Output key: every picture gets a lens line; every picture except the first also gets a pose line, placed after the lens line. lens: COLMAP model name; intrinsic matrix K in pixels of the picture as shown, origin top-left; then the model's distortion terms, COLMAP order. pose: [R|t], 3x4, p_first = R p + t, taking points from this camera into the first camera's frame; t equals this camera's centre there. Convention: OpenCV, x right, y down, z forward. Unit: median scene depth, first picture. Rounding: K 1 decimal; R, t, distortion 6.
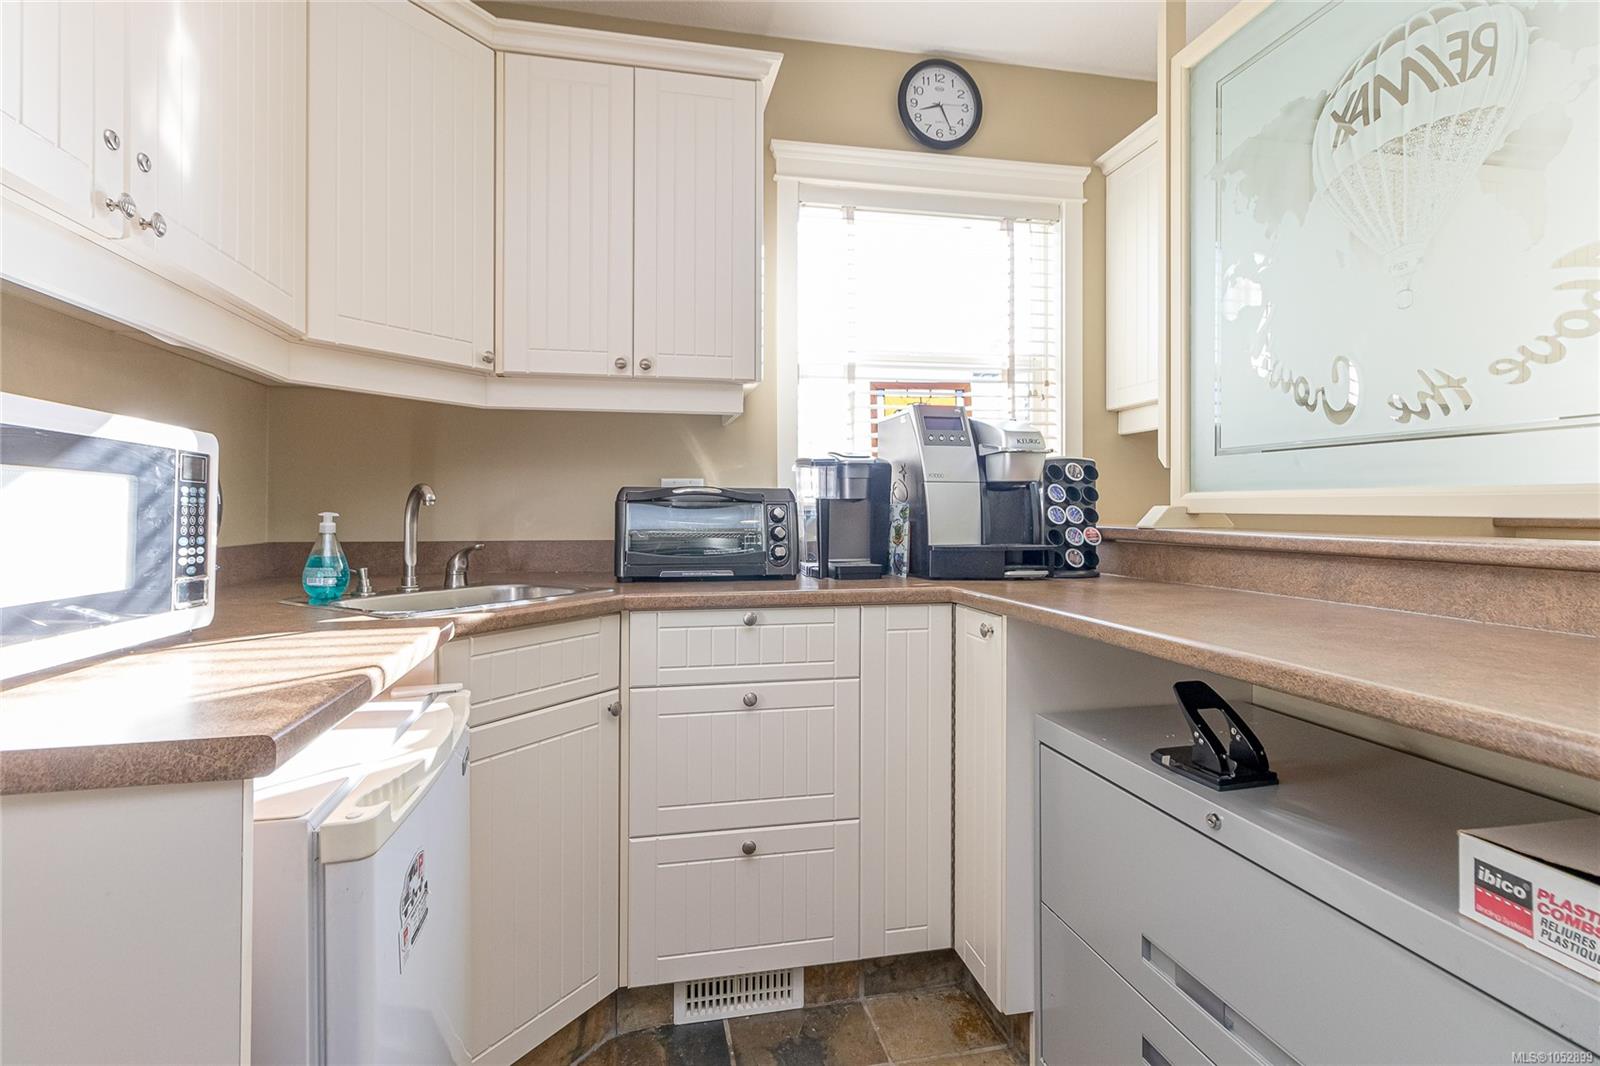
lens RADIAL K [[737.4, 0, 767.4], [0, 737.4, 506.0], [0, 0, 1]] dist [0.000016, -0.000004]
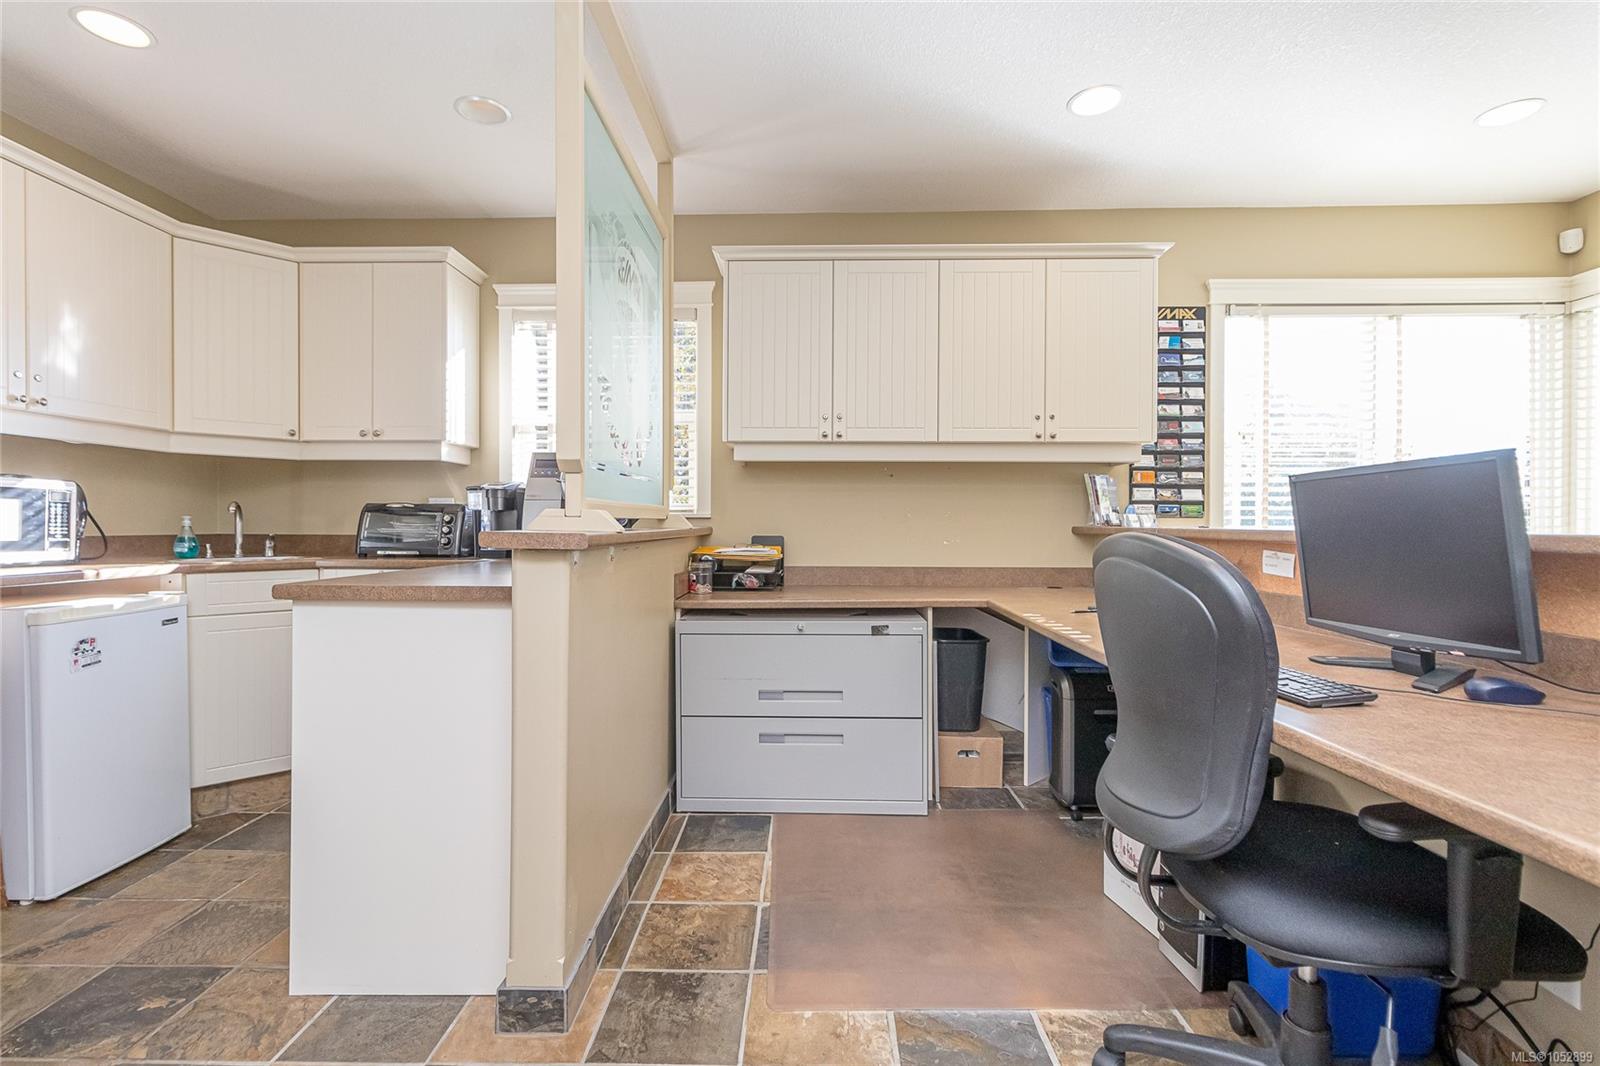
lens RADIAL K [[738.1, 0, 800.0], [0, 738.1, 533.0], [0, 0, 1]] dist [0.000105, -0.000178]
pose [[0.977035, 0.006053, -0.212992, 1.192169], [-0.003040, 0.999891, 0.014473, 0.016805], [0.213056, -0.013493, 0.976947, -0.502706]]
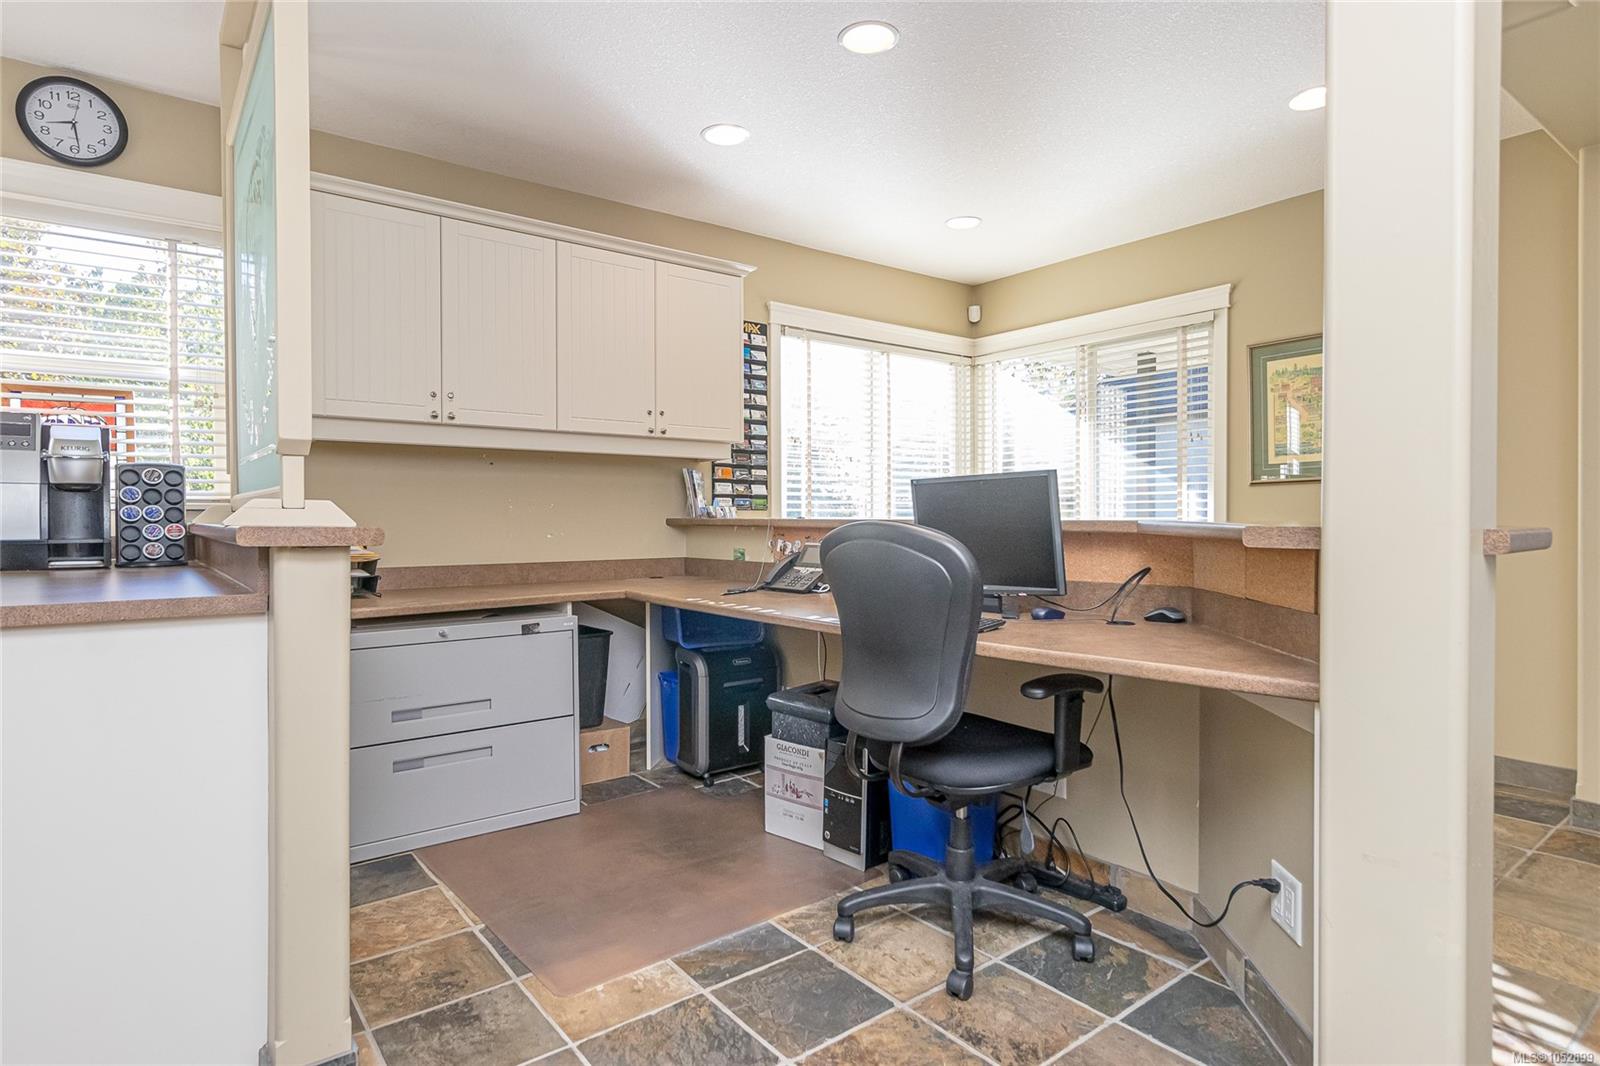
lens RADIAL K [[855.2, 0, 800.0], [0, 855.2, 533.0], [0, 0, 1]] dist [0.000120, -0.000184]
pose [[0.891129, -0.009472, 0.453651, 0.749833], [0.000318, 0.999795, 0.020252, 0.018358], [-0.453750, -0.017903, 0.890949, -0.701553]]
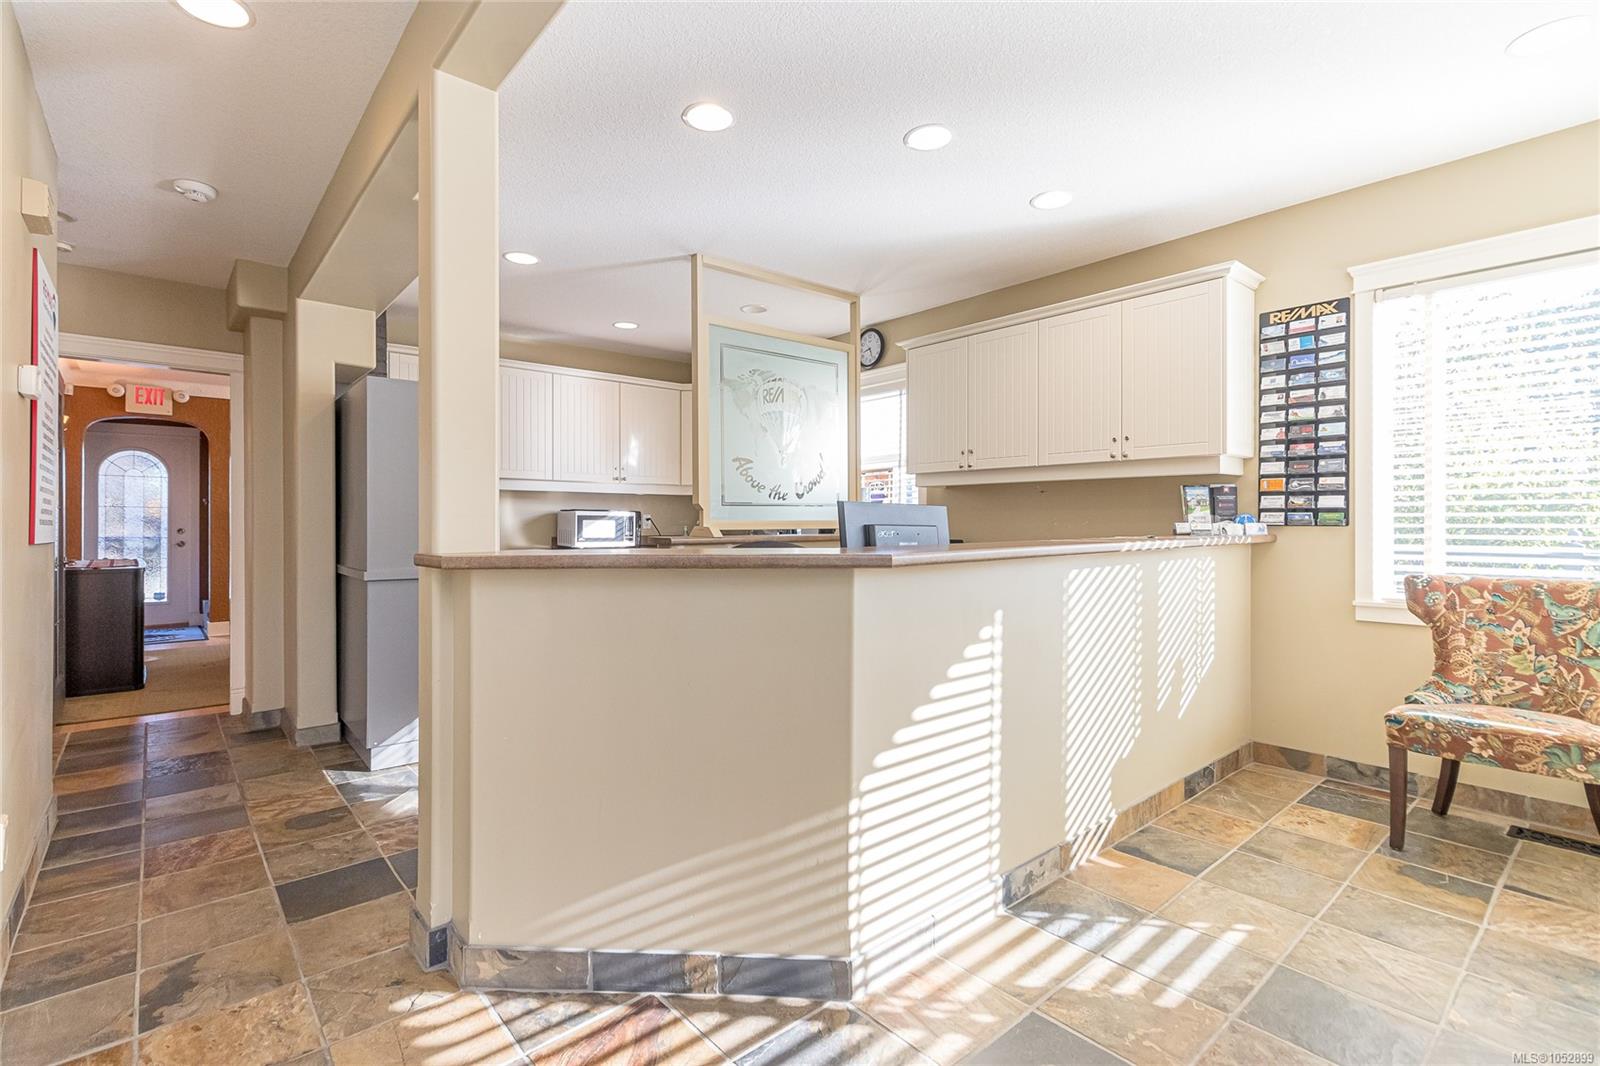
lens RADIAL K [[738.1, 0, 800.0], [0, 738.1, 533.0], [0, 0, 1]] dist [0.000105, -0.000178]
pose [[0.504398, 0.011423, -0.863396, 2.660802], [0.002311, 0.999891, 0.014579, -0.010041], [0.863468, -0.009348, 0.504316, -0.430086]]
